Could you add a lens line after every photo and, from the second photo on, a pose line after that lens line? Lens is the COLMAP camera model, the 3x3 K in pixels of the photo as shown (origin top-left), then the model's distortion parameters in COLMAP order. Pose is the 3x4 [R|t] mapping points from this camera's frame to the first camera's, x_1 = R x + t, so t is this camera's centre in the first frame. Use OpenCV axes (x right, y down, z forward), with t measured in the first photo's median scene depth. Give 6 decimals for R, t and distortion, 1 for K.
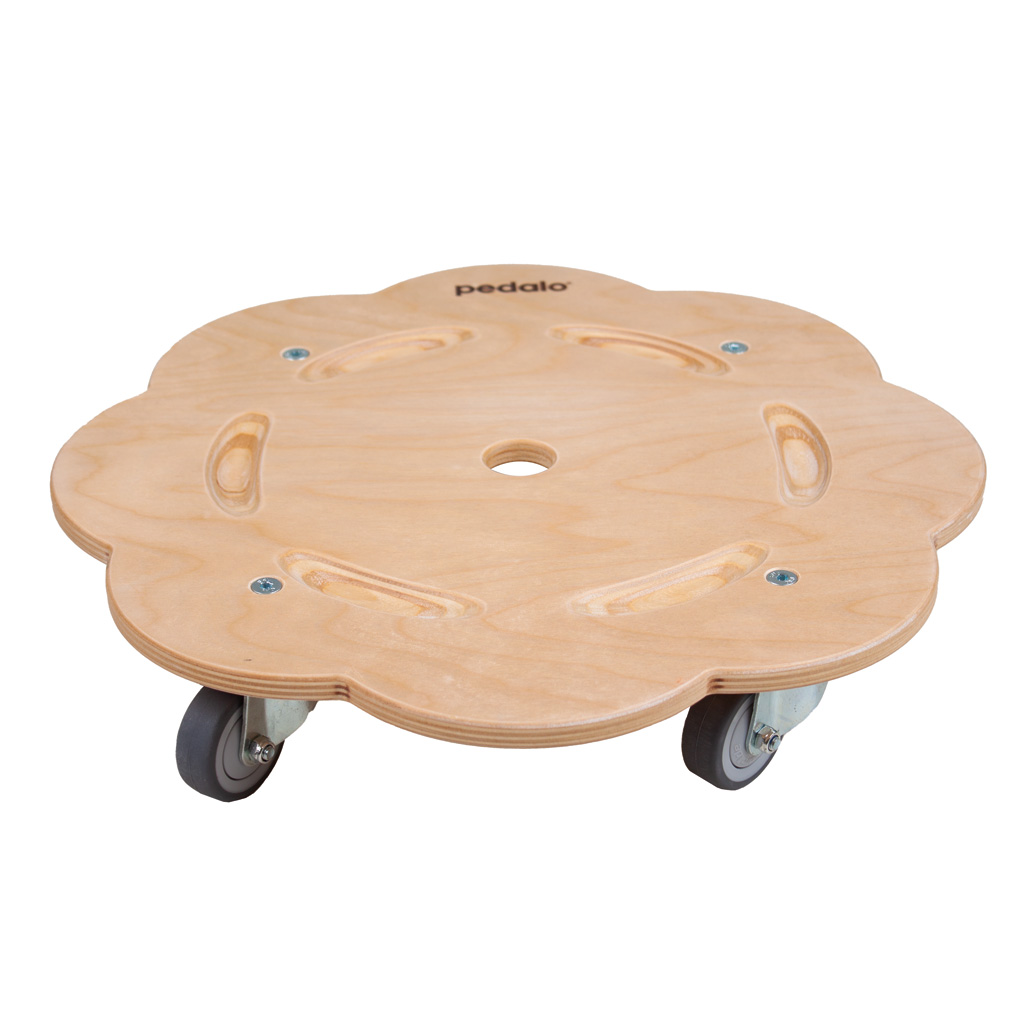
lens RADIAL K [[2522.3, 0, 512.0], [0, 2522.3, 512.0], [0, 0, 1]] dist [-0.022756, 0.163616]
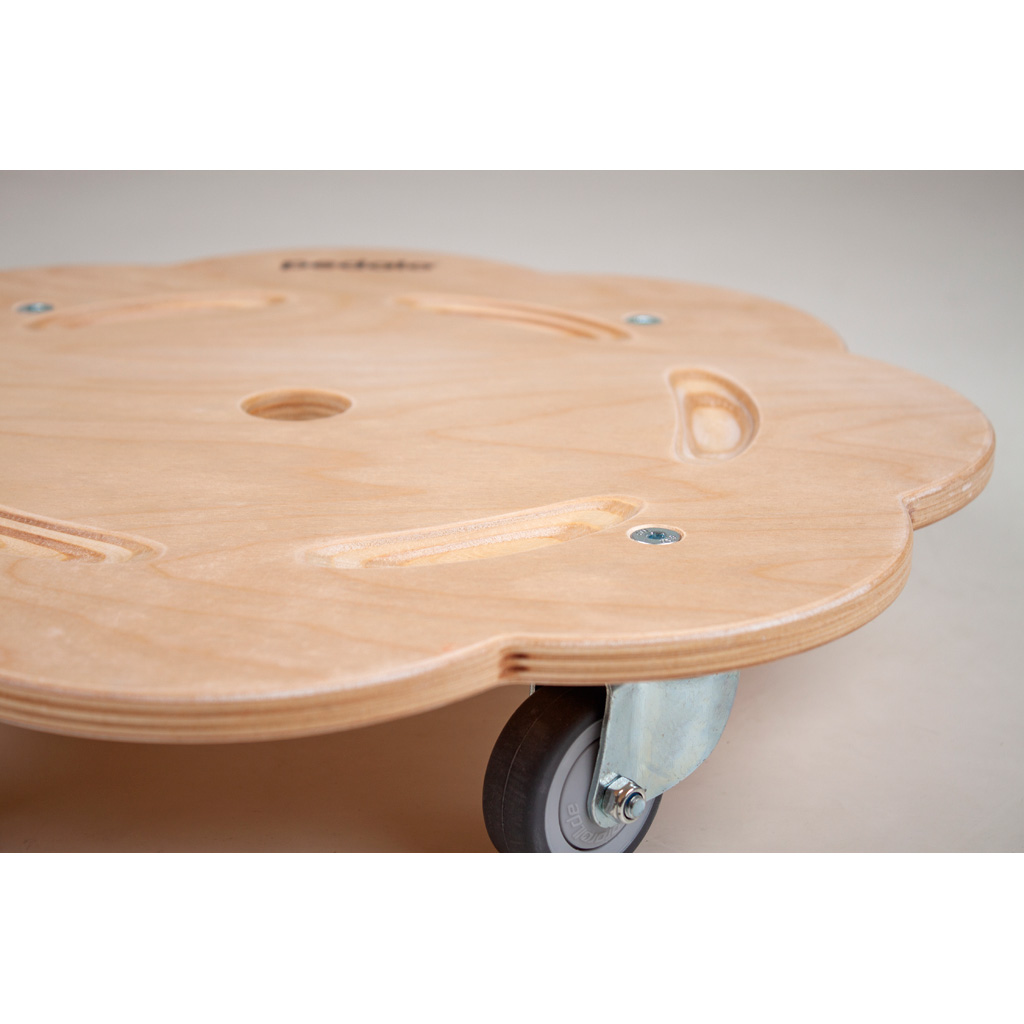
lens RADIAL K [[2175.1, 0, 512.0], [0, 2175.1, 512.0], [0, 0, 1]] dist [0.042872, 0.193384]
pose [[0.998150, 0.035234, -0.049558, 0.098394], [-0.043452, 0.983432, -0.175994, 0.116028], [0.042536, 0.177822, 0.983143, 0.473659]]
